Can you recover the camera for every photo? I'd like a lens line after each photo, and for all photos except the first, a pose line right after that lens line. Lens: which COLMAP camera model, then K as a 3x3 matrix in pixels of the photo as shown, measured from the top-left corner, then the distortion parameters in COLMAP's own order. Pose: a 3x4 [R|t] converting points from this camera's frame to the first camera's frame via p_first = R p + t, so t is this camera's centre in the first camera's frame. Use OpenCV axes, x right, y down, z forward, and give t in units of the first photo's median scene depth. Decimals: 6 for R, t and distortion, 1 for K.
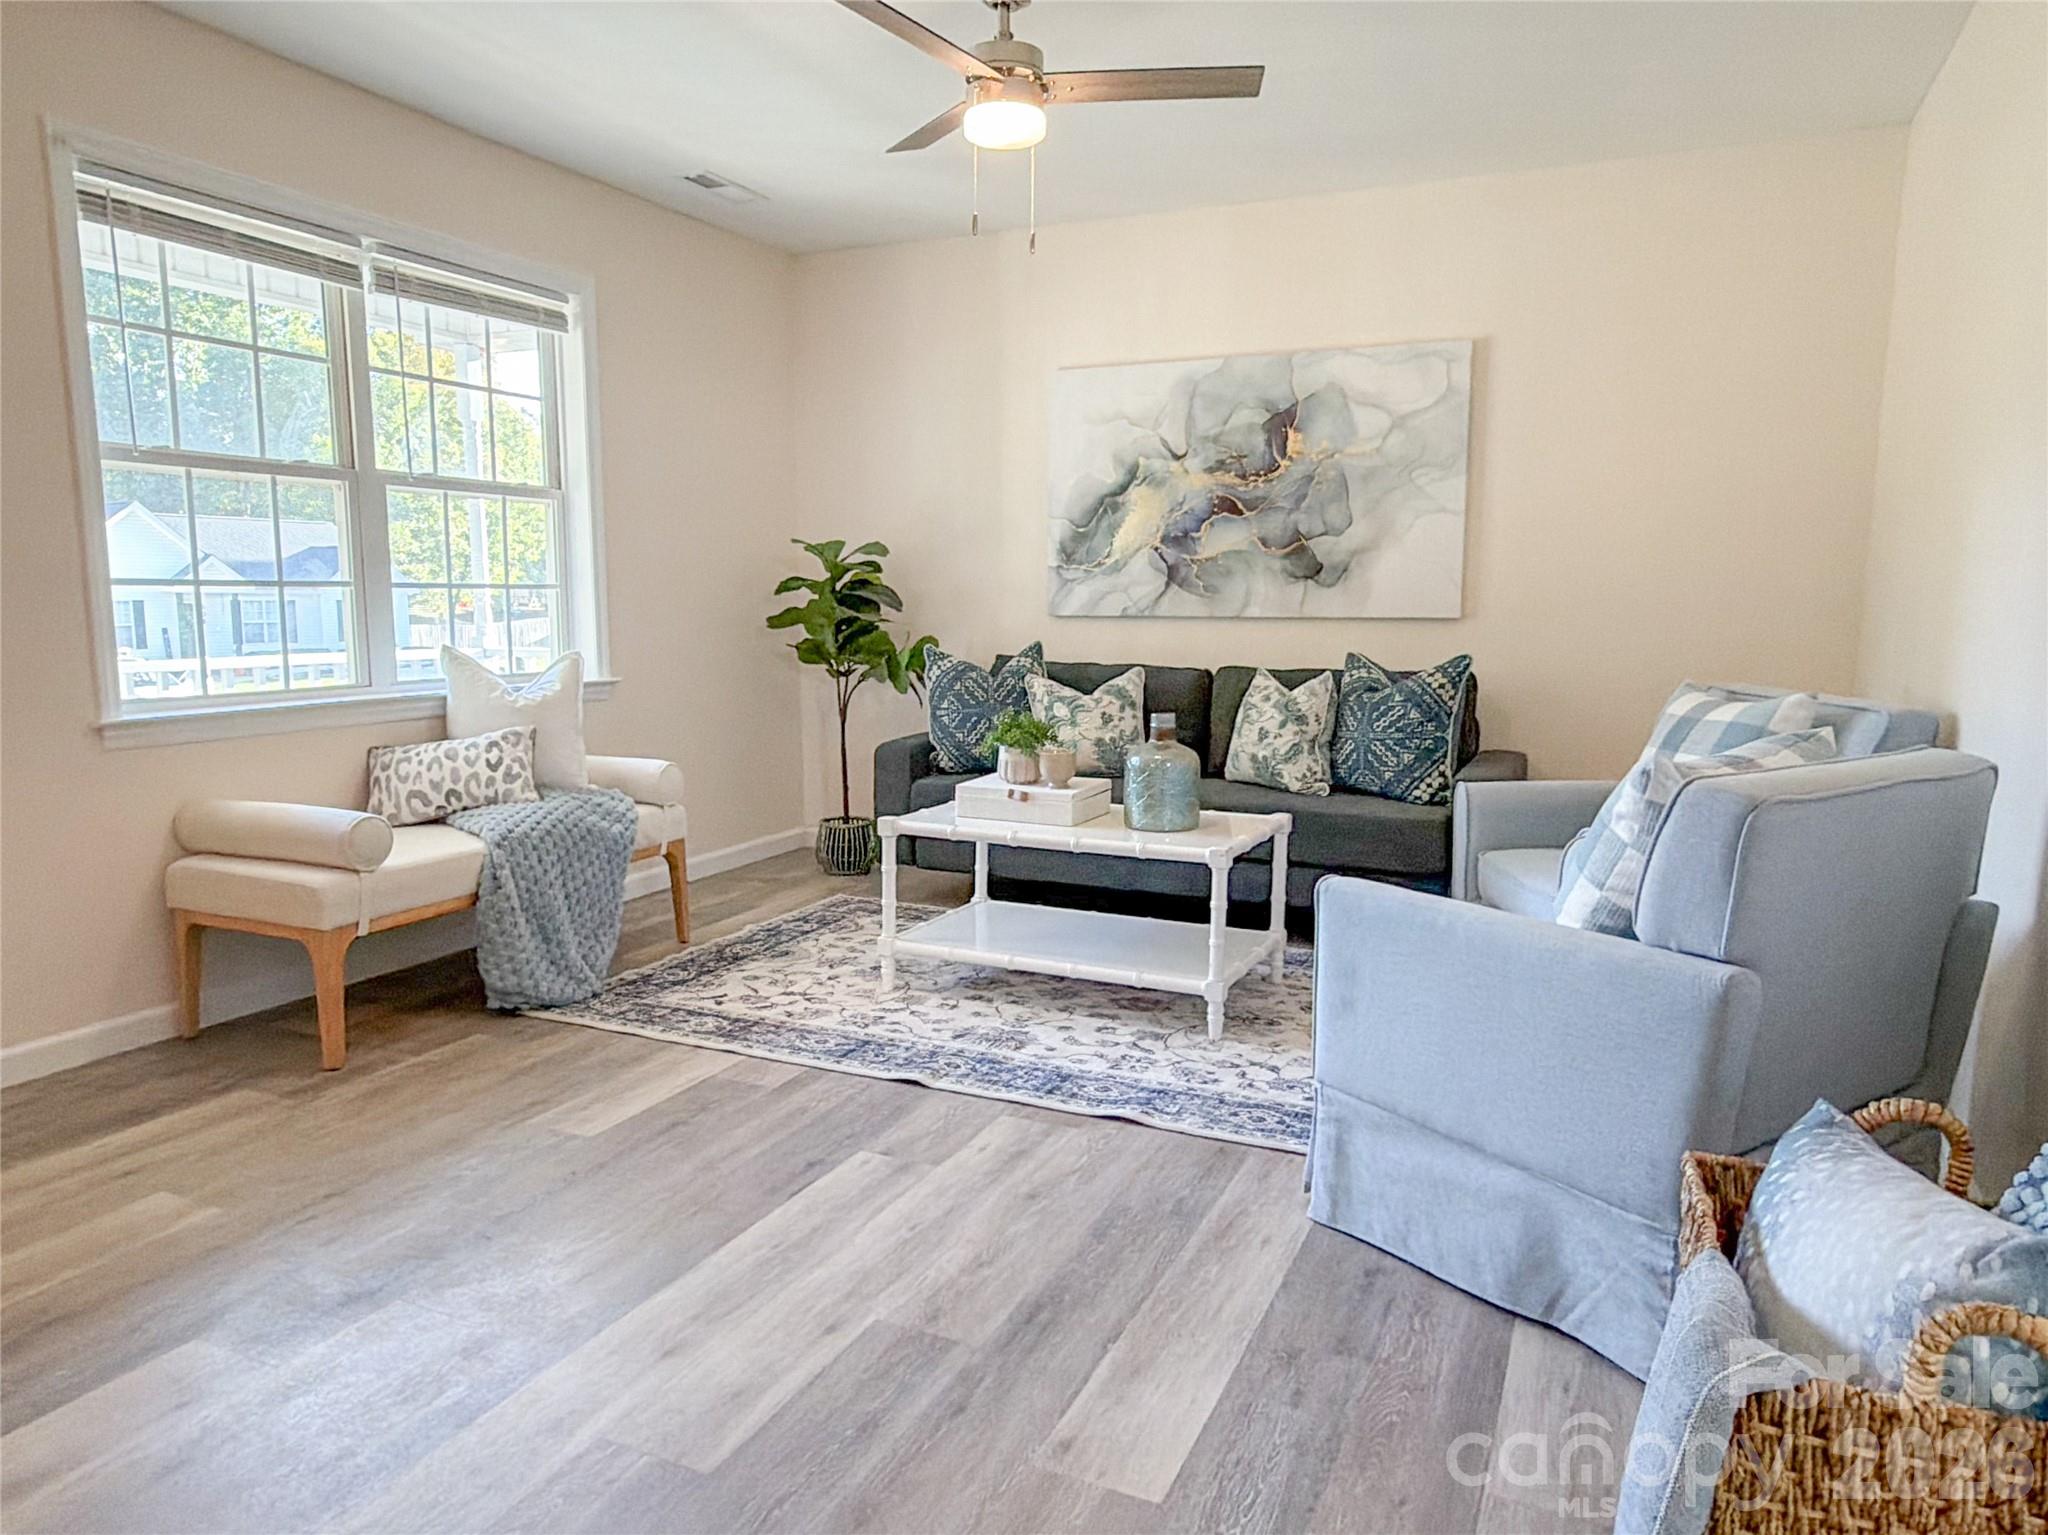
lens RADIAL K [[1340.8, 0, 1024.6], [0, 1340.8, 782.5], [0, 0, 1]] dist [0.000889, -0.001530]
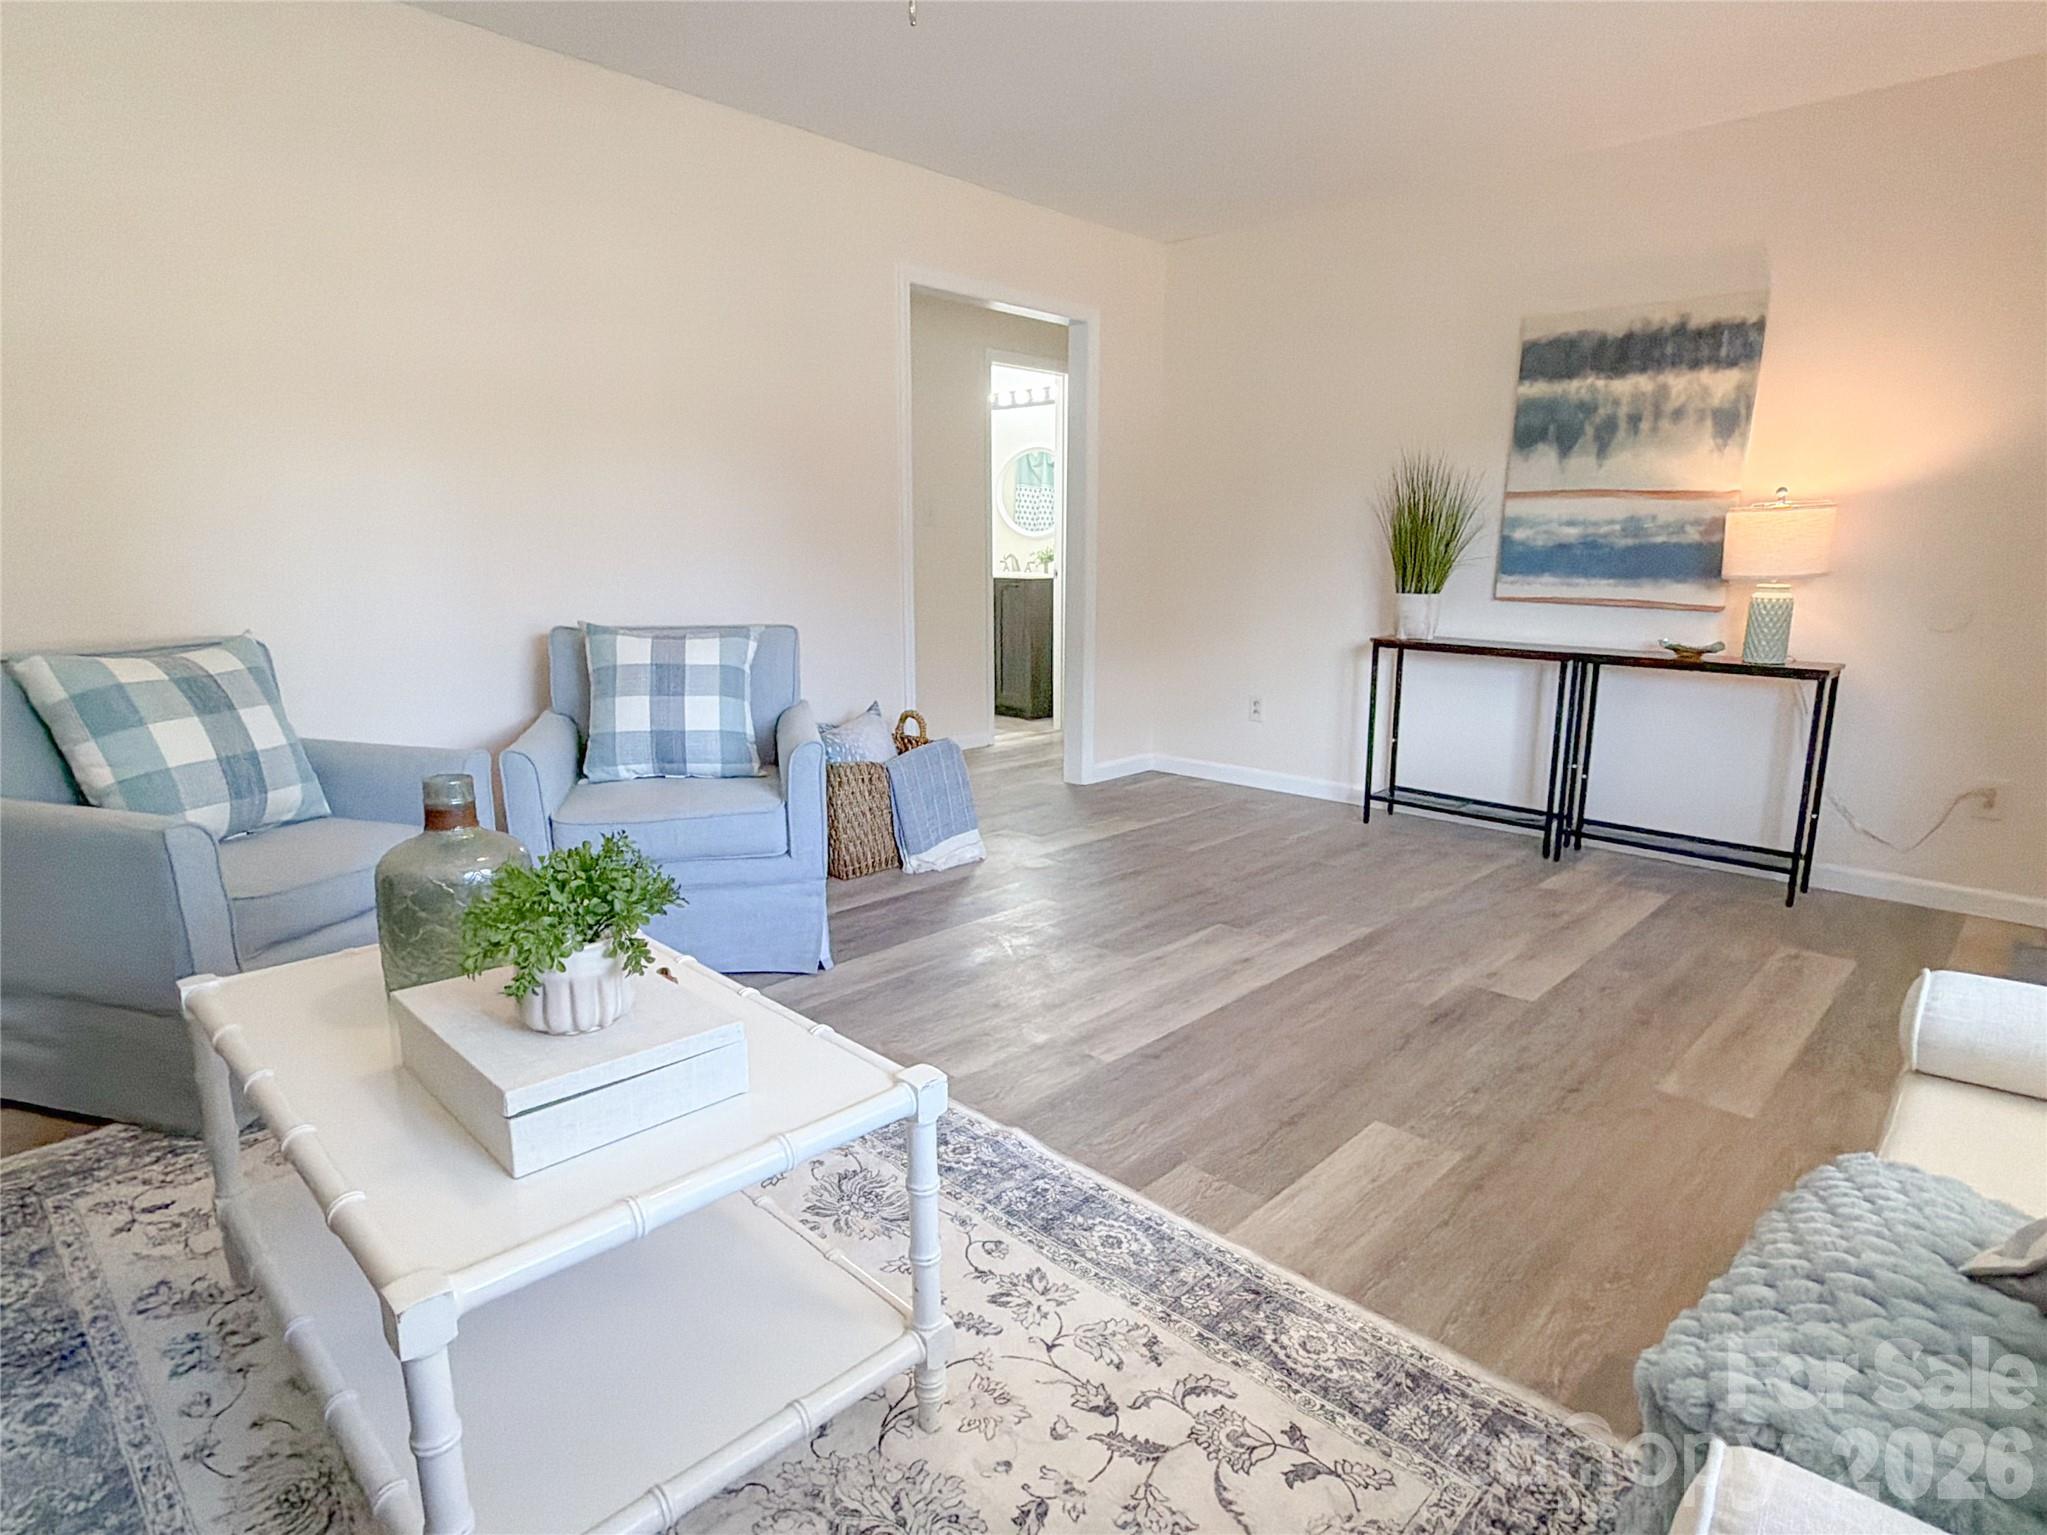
lens RADIAL K [[1118.4, 0, 1036.8], [0, 1118.4, 770.7], [0, 0, 1]] dist [-0.000384, 0.003732]
pose [[-0.947526, -0.074597, 0.310852, -0.238840], [0.033762, 0.943603, 0.329353, -0.181420], [-0.317890, 0.322566, -0.891570, 1.263306]]
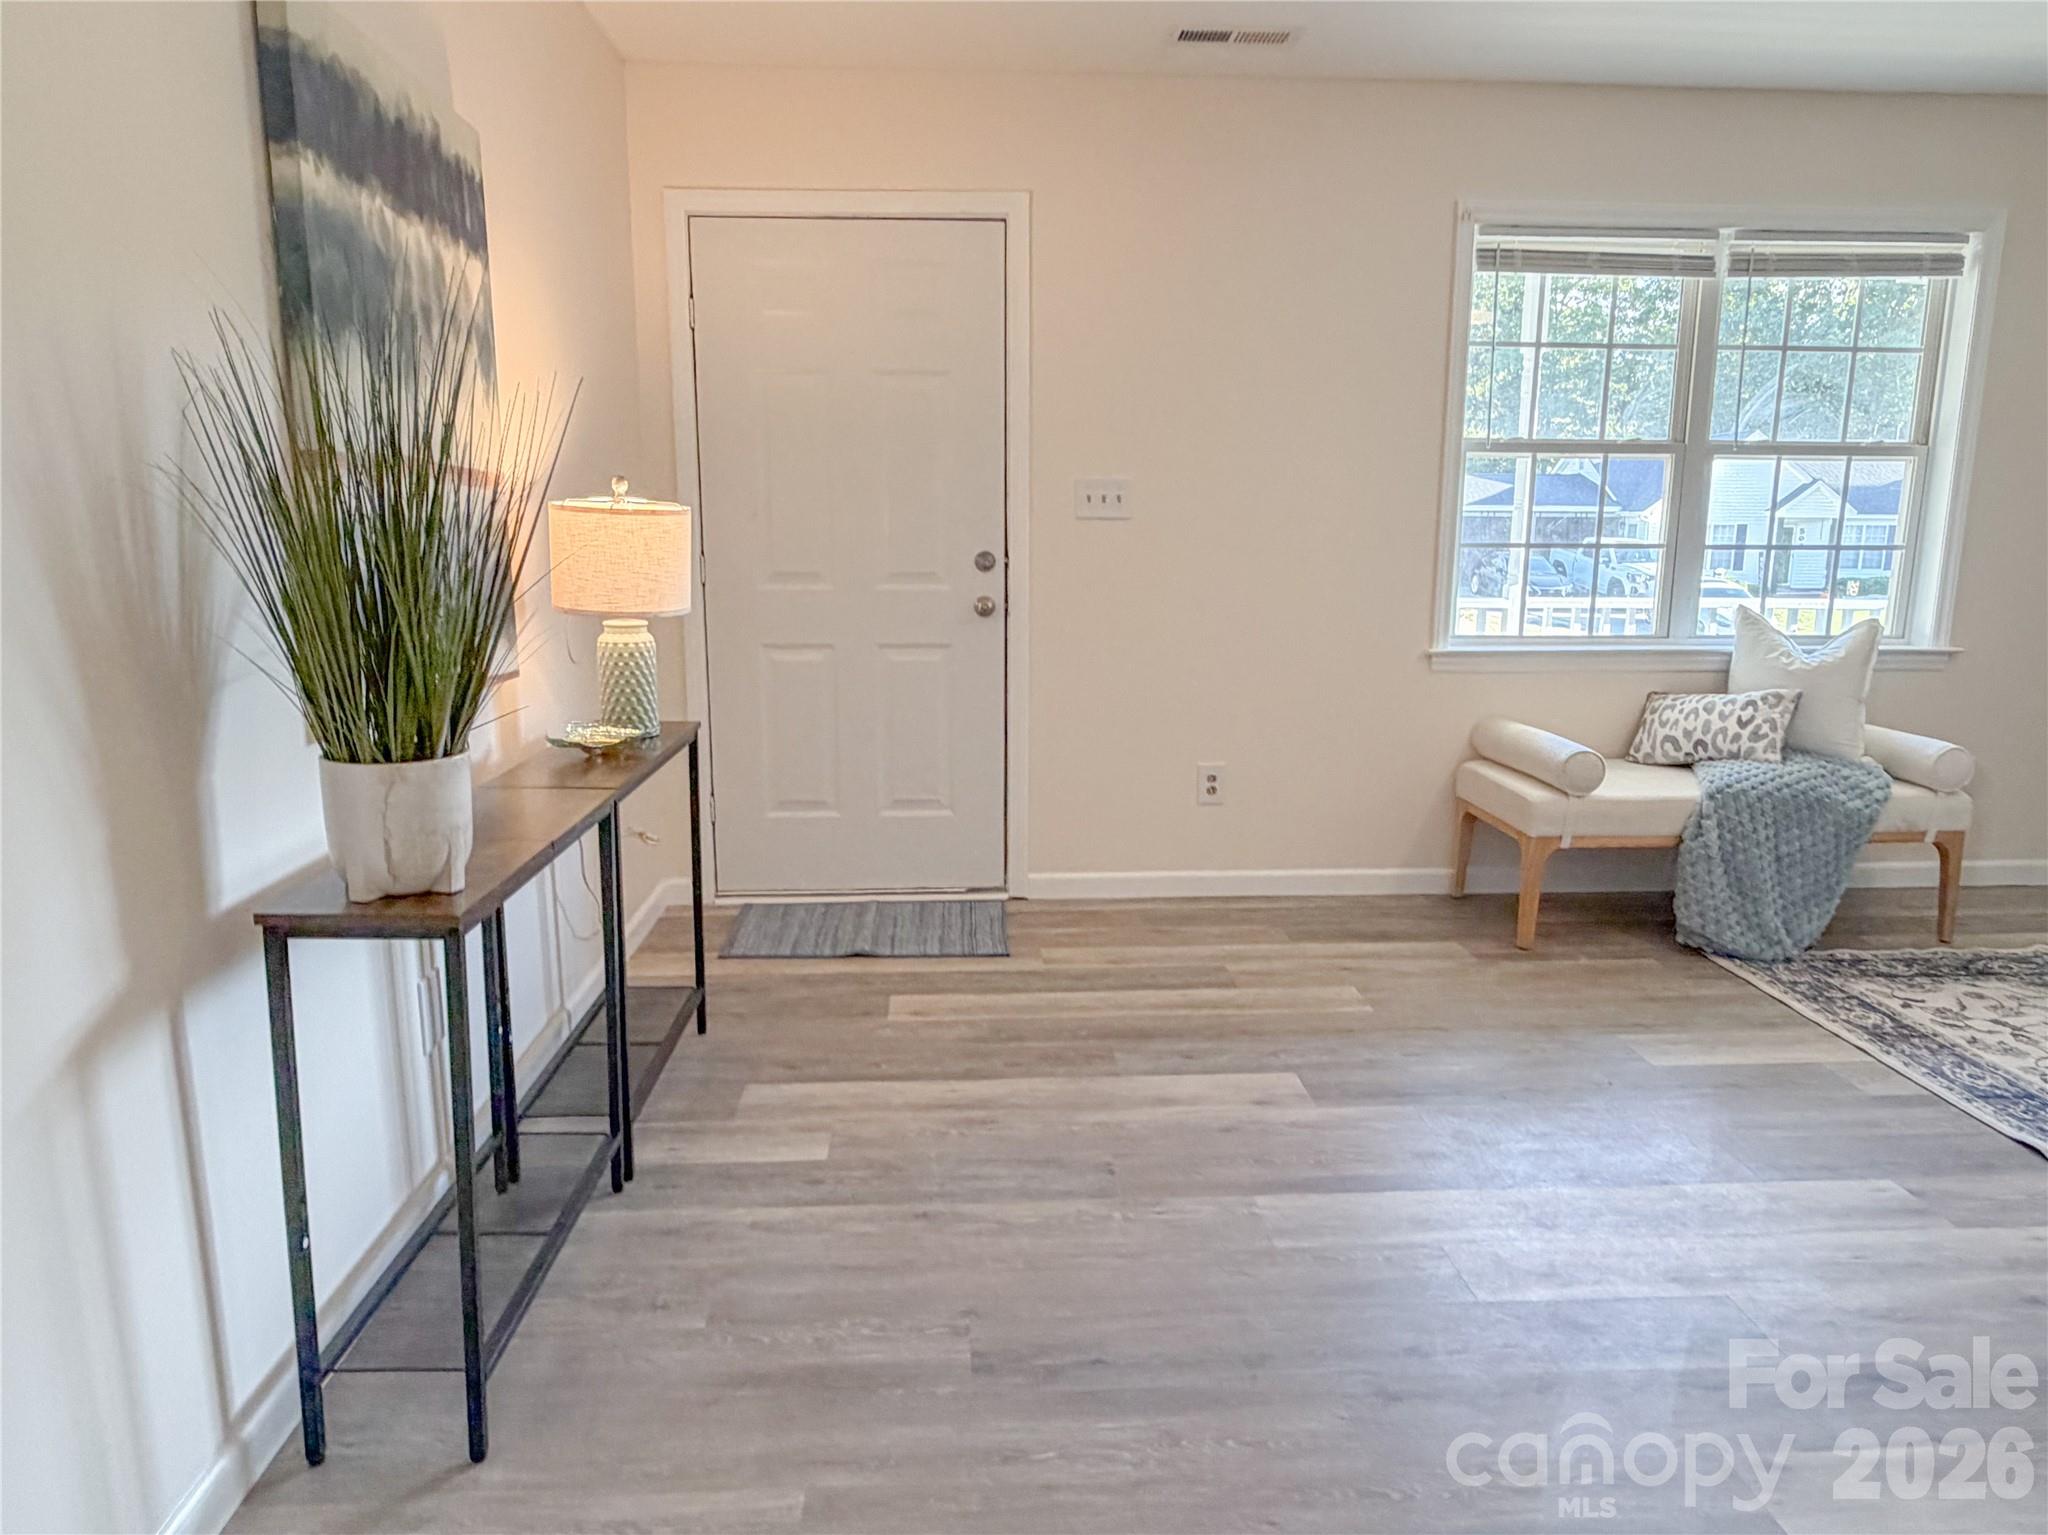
lens RADIAL K [[1340.8, 0, 1033.7], [0, 1340.8, 767.6], [0, 0, 1]] dist [0.000889, -0.001530]
pose [[0.475038, 0.167115, -0.863951, 0.257832], [-0.127114, 0.984536, 0.120546, -0.034578], [0.870736, 0.052557, 0.488935, -0.001232]]
